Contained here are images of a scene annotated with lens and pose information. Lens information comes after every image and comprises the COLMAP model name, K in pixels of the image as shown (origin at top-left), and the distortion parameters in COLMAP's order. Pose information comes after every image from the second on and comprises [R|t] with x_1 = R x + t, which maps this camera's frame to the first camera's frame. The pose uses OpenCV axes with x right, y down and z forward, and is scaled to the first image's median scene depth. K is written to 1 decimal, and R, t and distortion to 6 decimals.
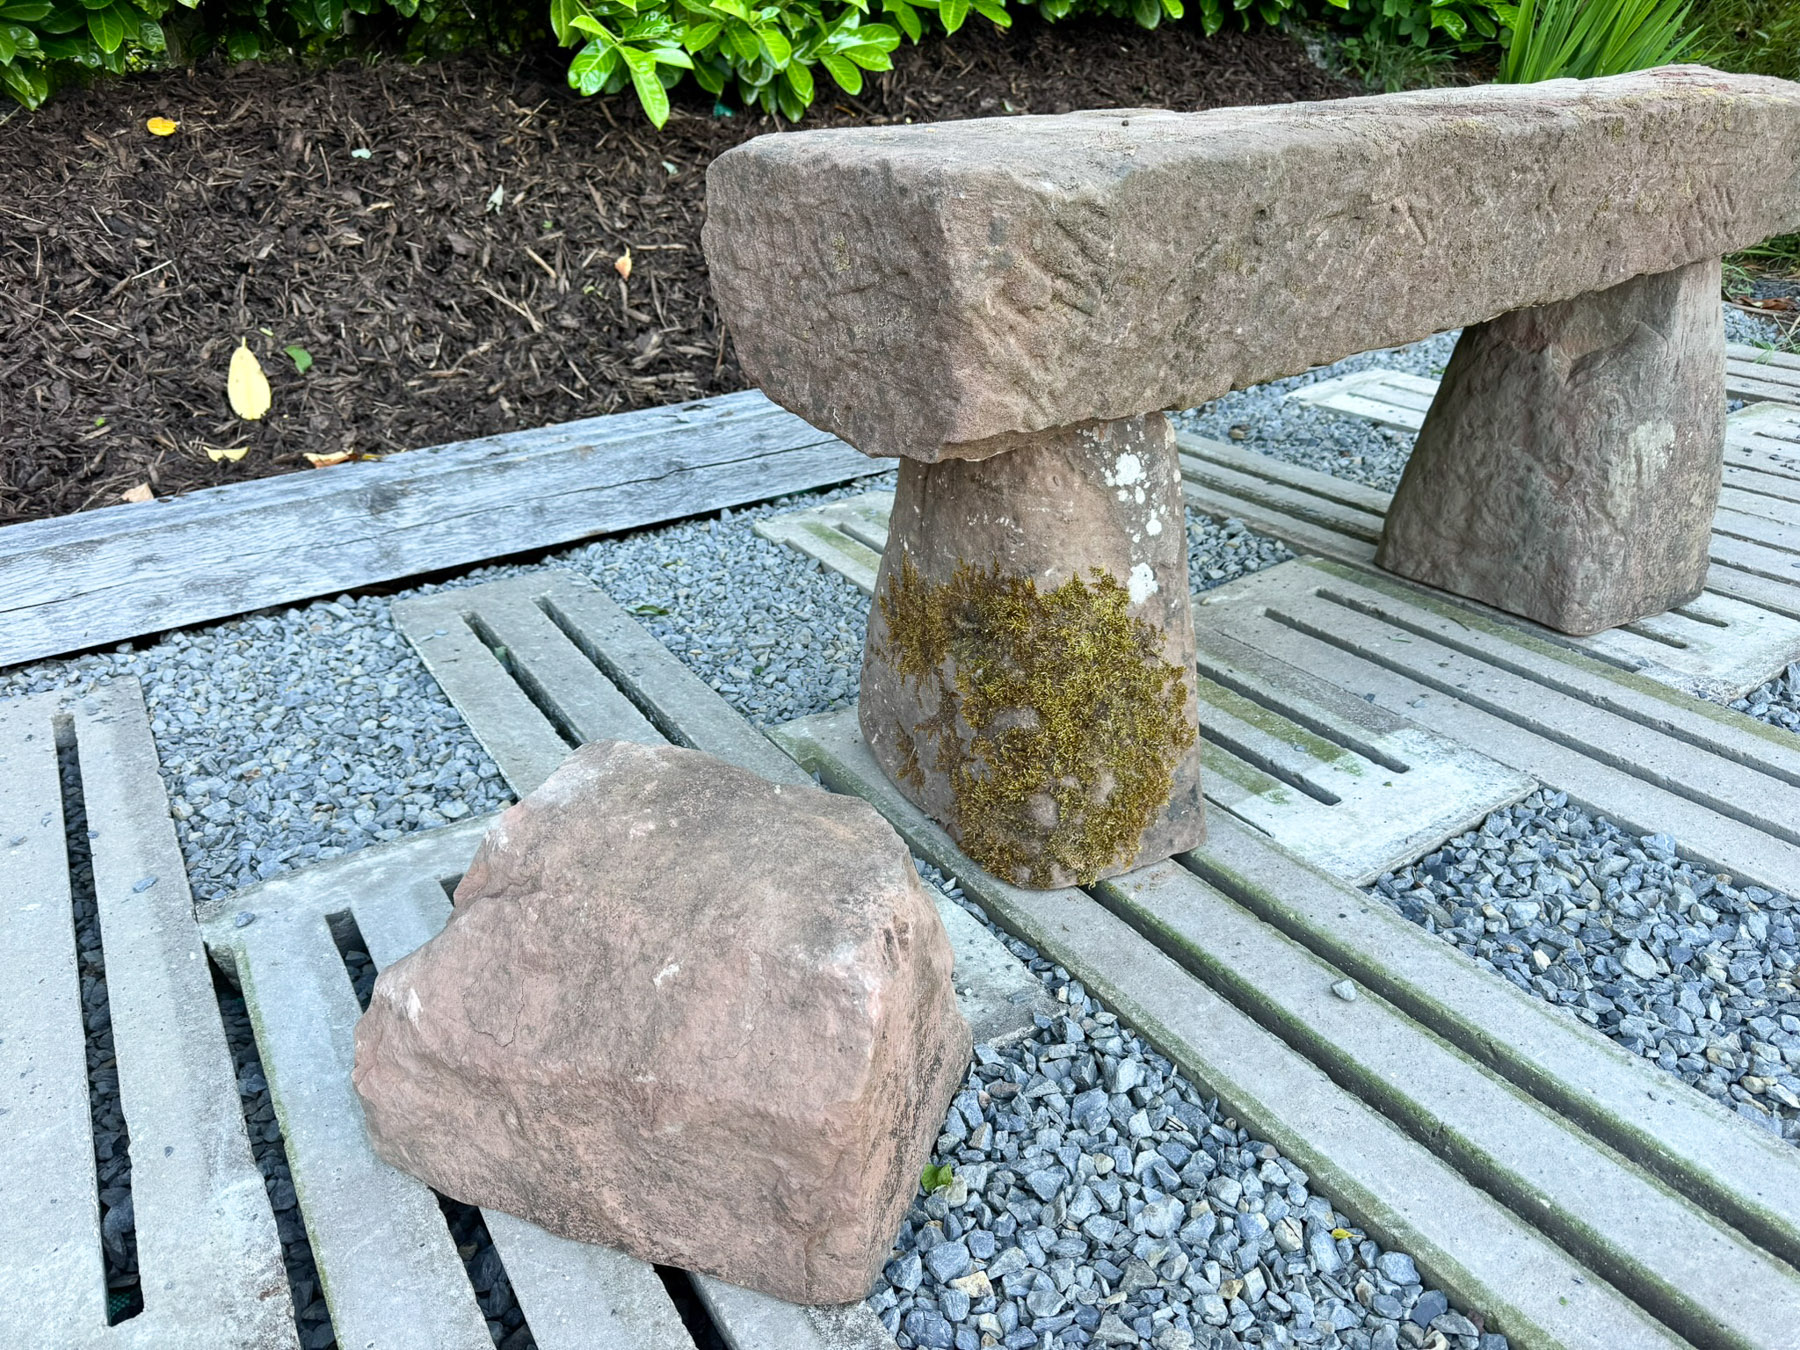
lens RADIAL K [[1278.3, 0, 889.2], [0, 1278.3, 673.2], [0, 0, 1]] dist [0.039182, -0.052891]
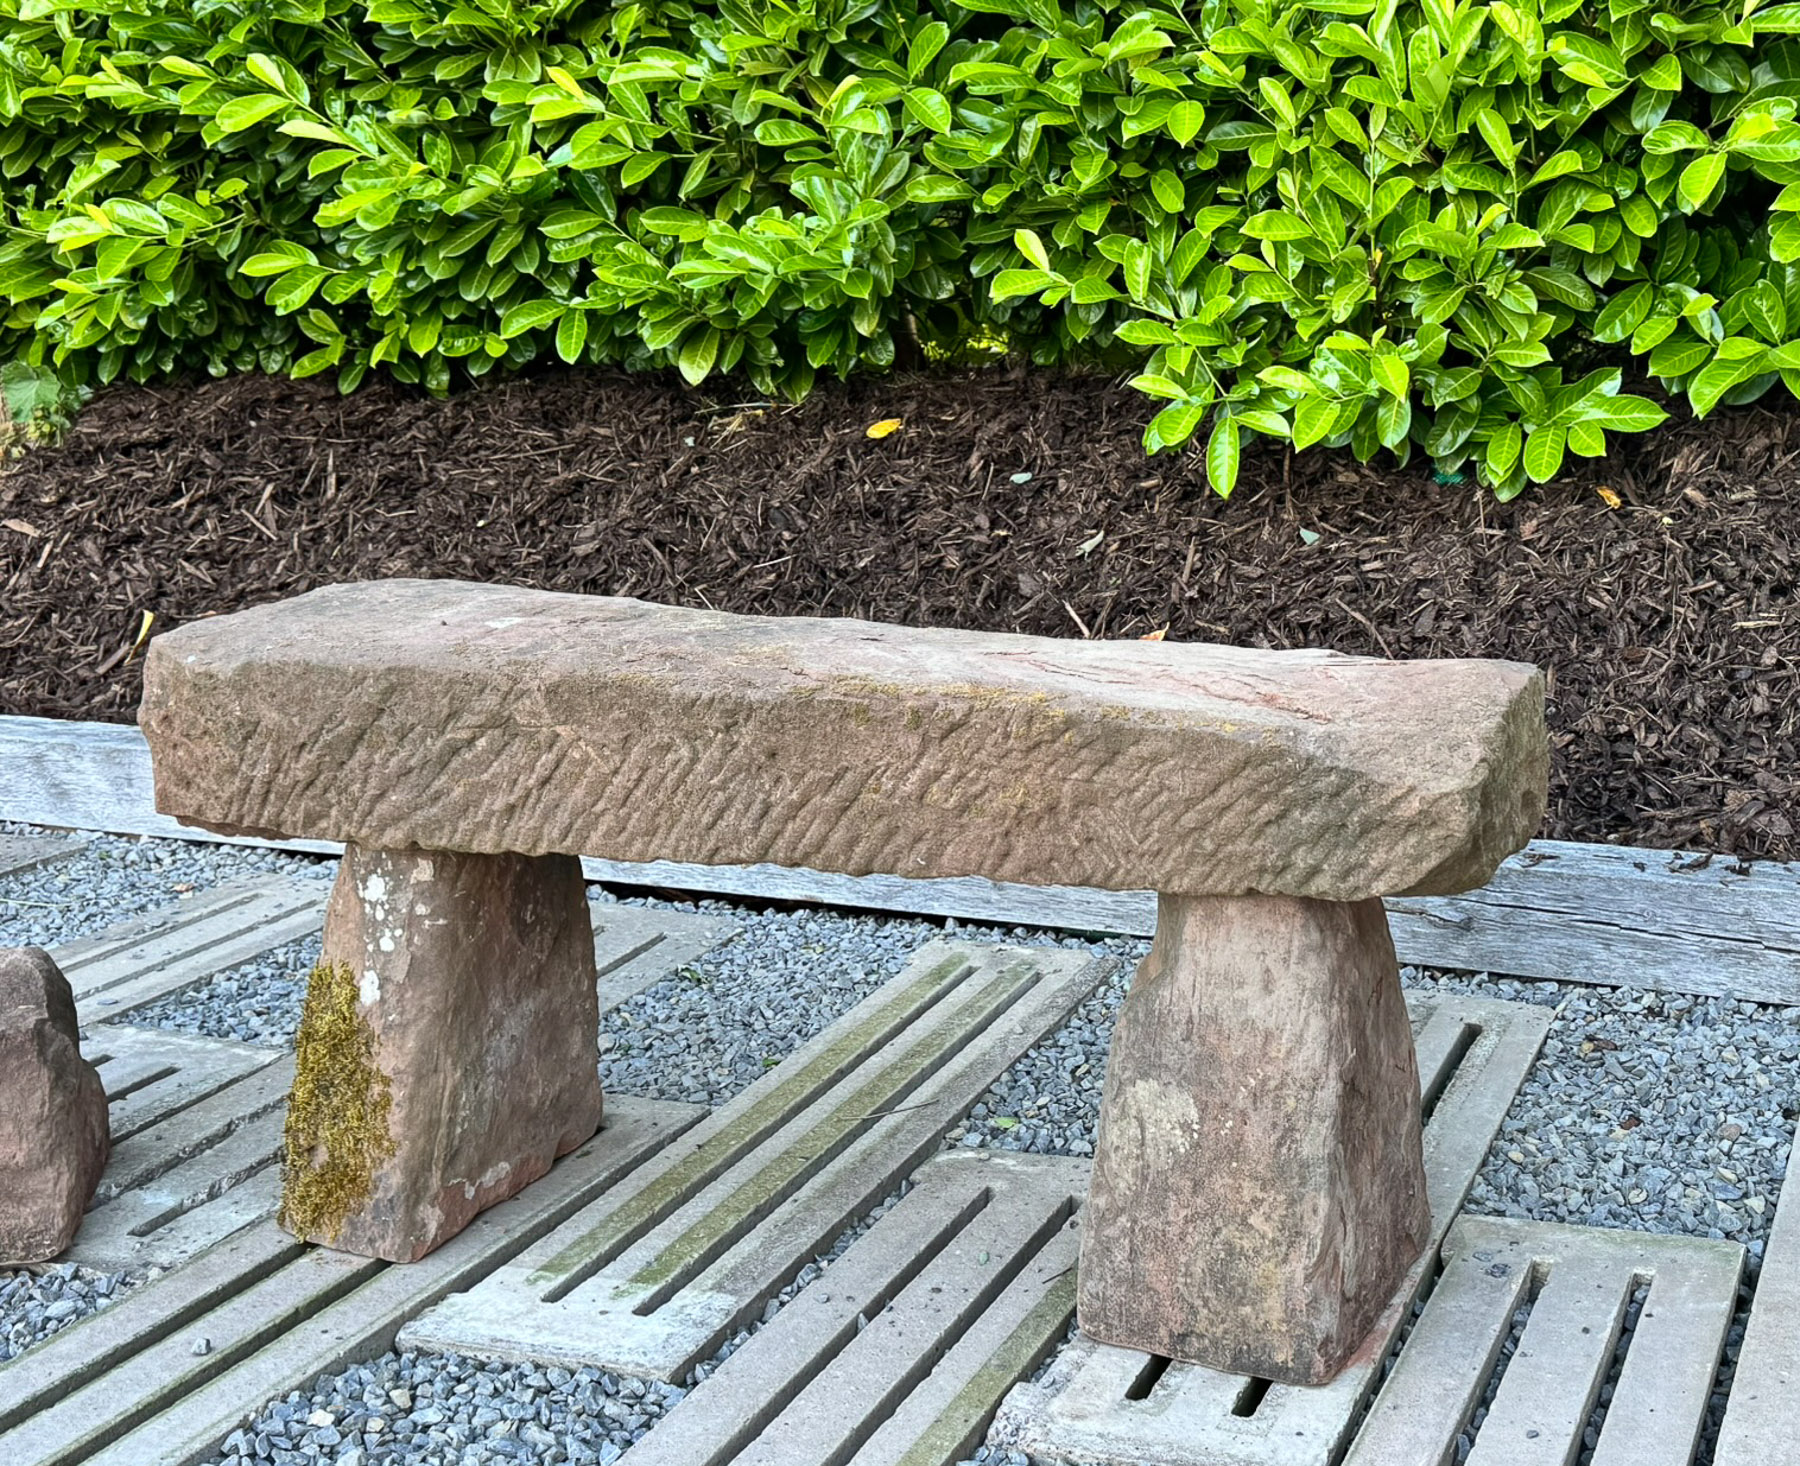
lens RADIAL K [[2394.1, 0, 1204.1], [0, 2394.1, 687.2], [0, 0, 1]] dist [0.185099, -0.405032]
pose [[0.627045, 0.200021, -0.752866, 1.501331], [-0.365098, 0.929210, -0.057210, -0.311774], [0.688127, 0.310743, 0.655683, -0.006636]]
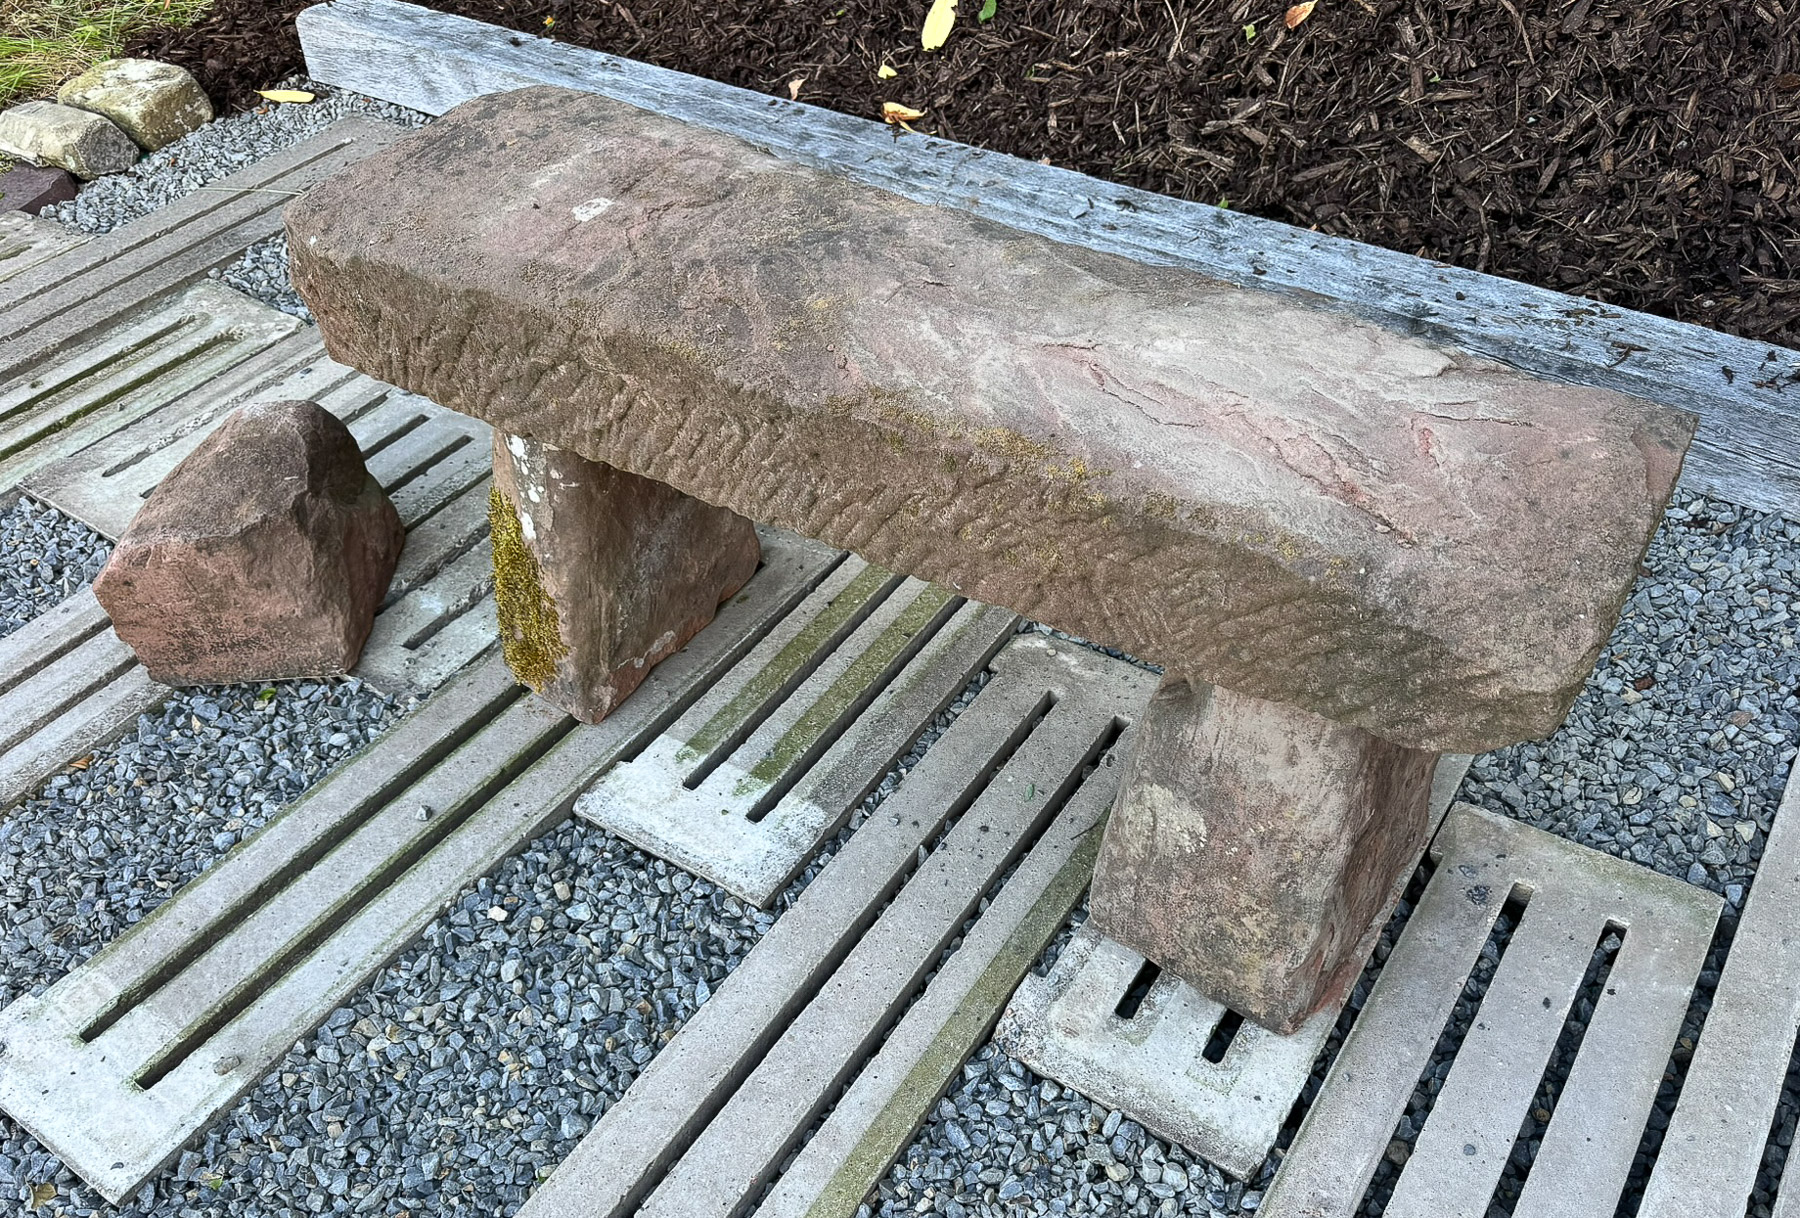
lens RADIAL K [[1401.3, 0, 947.8], [0, 1401.3, 737.7], [0, 0, 1]] dist [0.135619, -0.251713]
pose [[0.415359, 0.677499, -0.607019, 0.952839], [-0.383670, 0.735523, 0.558393, -0.602845], [0.824787, 0.000961, 0.565442, 0.341996]]
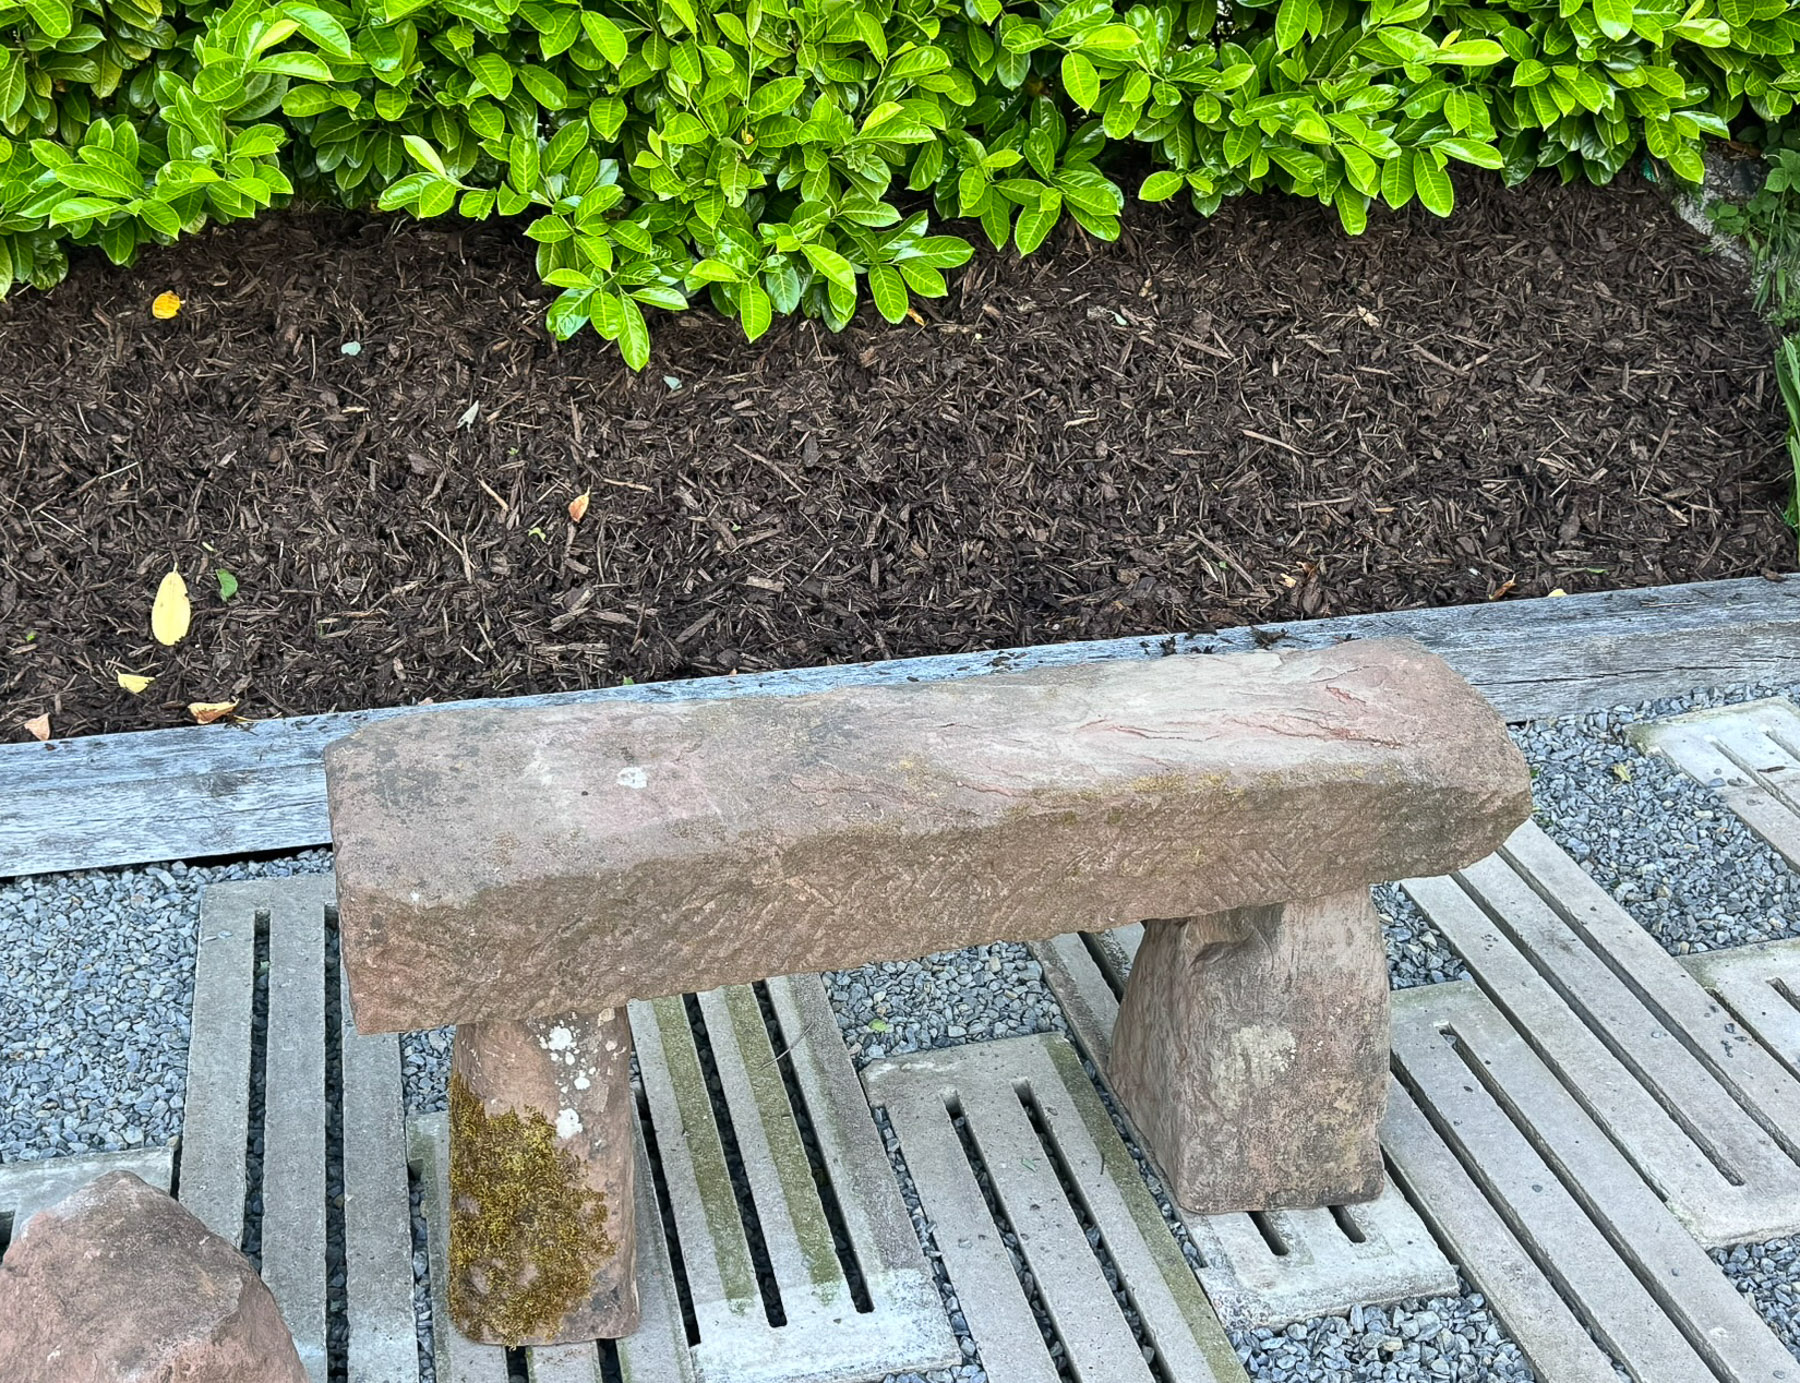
lens RADIAL K [[2198.7, 0, 819.6], [0, 2198.7, 629.1], [0, 0, 1]] dist [0.200018, -0.438993]
pose [[0.938948, 0.180010, -0.293210, 0.655208], [-0.185662, 0.982575, 0.008684, -0.409068], [0.289664, 0.046285, 0.956009, -0.703779]]
